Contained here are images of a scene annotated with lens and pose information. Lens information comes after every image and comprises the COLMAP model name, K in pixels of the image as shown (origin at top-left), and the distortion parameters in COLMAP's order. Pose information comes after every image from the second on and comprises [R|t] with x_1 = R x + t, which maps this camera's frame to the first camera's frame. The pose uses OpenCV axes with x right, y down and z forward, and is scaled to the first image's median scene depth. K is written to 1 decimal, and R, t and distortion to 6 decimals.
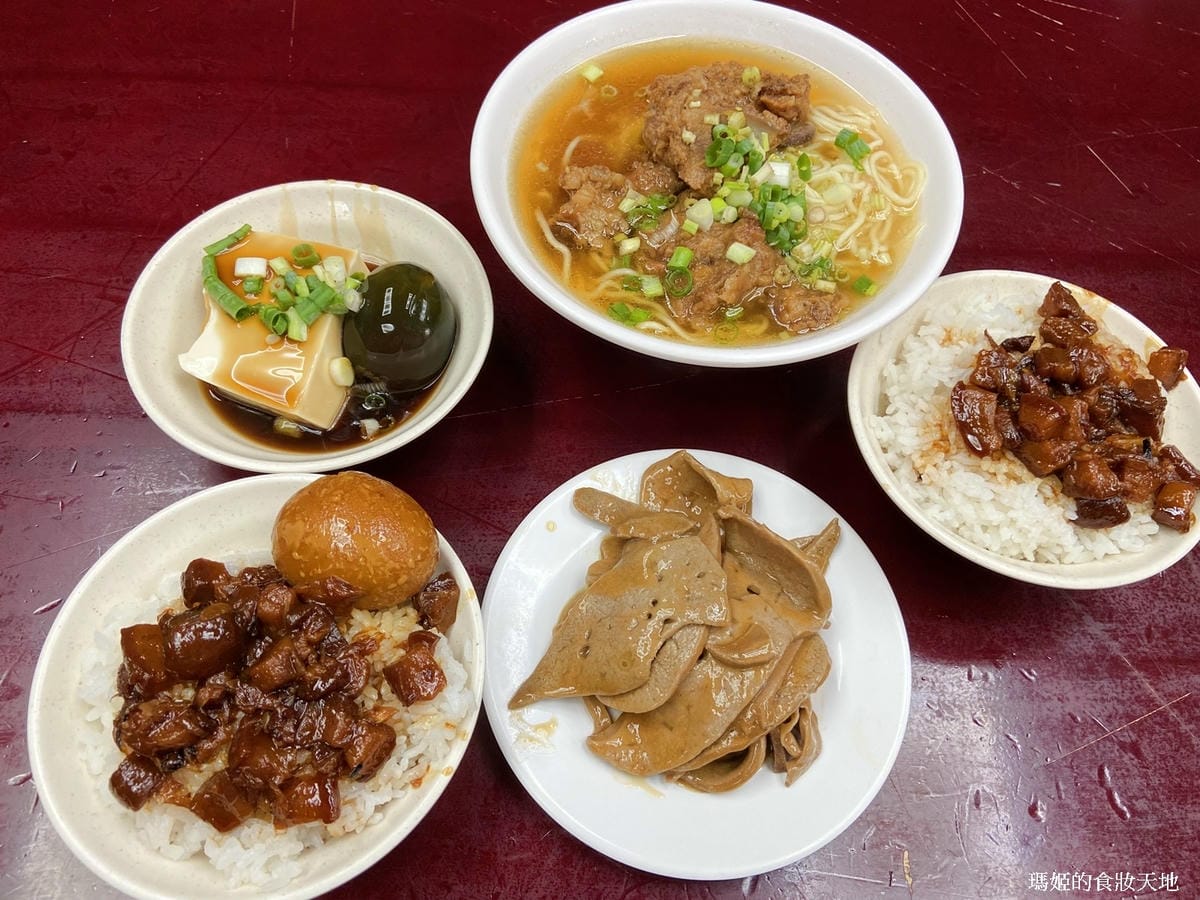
lens RADIAL K [[925.0, 0, 600.0], [0, 925.0, 450.0], [0, 0, 1]] dist [-0.000559, 0.001548]
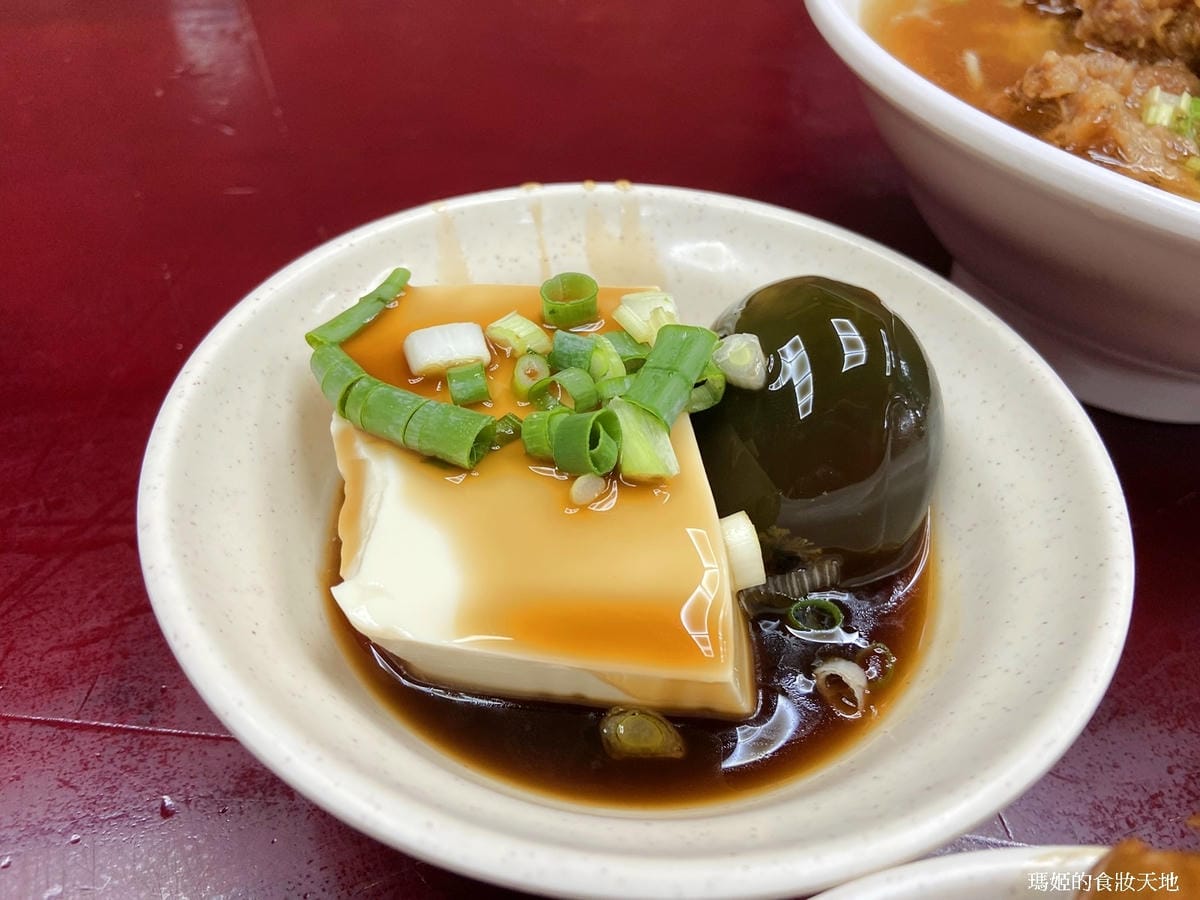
lens RADIAL K [[925.0, 0, 600.0], [0, 925.0, 450.0], [0, 0, 1]] dist [-0.000559, 0.001548]
pose [[0.960615, -0.188833, 0.203864, -0.393322], [0.237833, 0.938120, -0.251727, -0.039623], [-0.143714, 0.290298, 0.946083, 0.610254]]
